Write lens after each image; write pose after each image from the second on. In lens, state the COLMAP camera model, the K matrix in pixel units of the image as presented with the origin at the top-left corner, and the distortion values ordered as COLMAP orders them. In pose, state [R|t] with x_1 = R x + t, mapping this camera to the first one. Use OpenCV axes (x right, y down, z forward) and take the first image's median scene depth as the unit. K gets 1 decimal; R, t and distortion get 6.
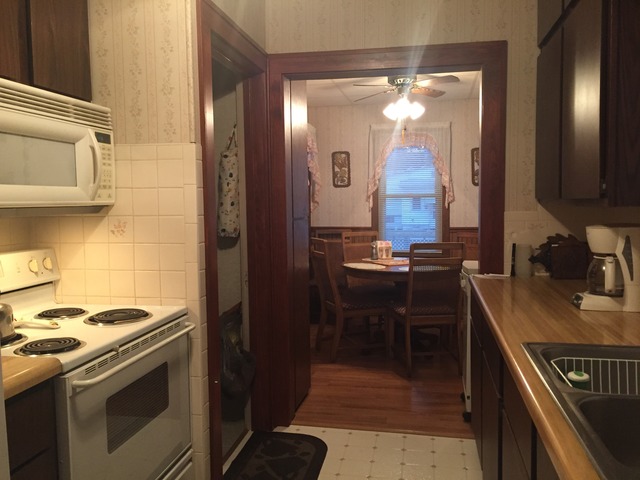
lens RADIAL K [[547.8, 0, 320.0], [0, 547.8, 240.0], [0, 0, 1]] dist [0.068437, -0.093086]
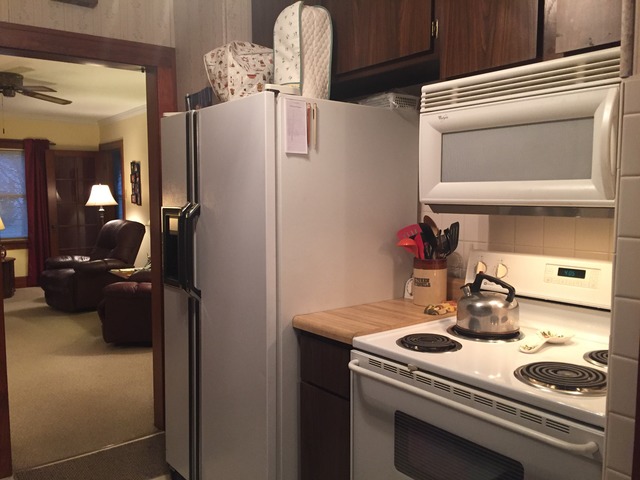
lens RADIAL K [[547.8, 0, 320.0], [0, 547.8, 240.0], [0, 0, 1]] dist [0.068437, -0.093086]
pose [[-0.646738, 0.074897, -0.759026, 0.277725], [-0.050203, 0.988828, 0.140349, -0.088544], [0.761058, 0.128874, -0.635753, 1.041581]]
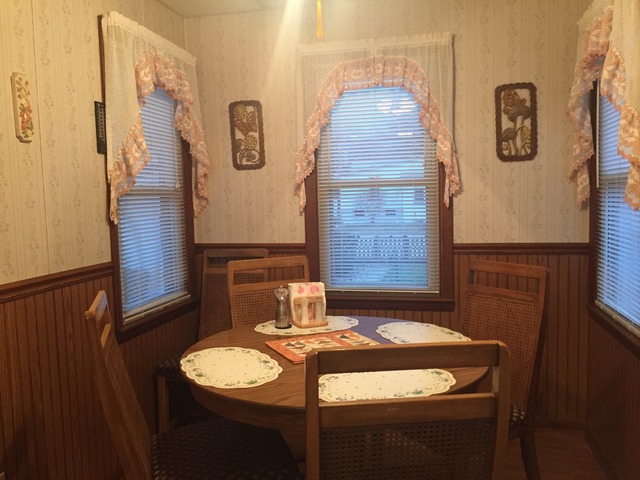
lens RADIAL K [[547.8, 0, 320.0], [0, 547.8, 240.0], [0, 0, 1]] dist [0.068437, -0.093086]
pose [[0.999834, -0.014567, -0.010970, 0.116443], [0.014698, 0.999821, 0.011928, -0.034151], [0.010794, -0.012087, 0.999869, 0.483060]]
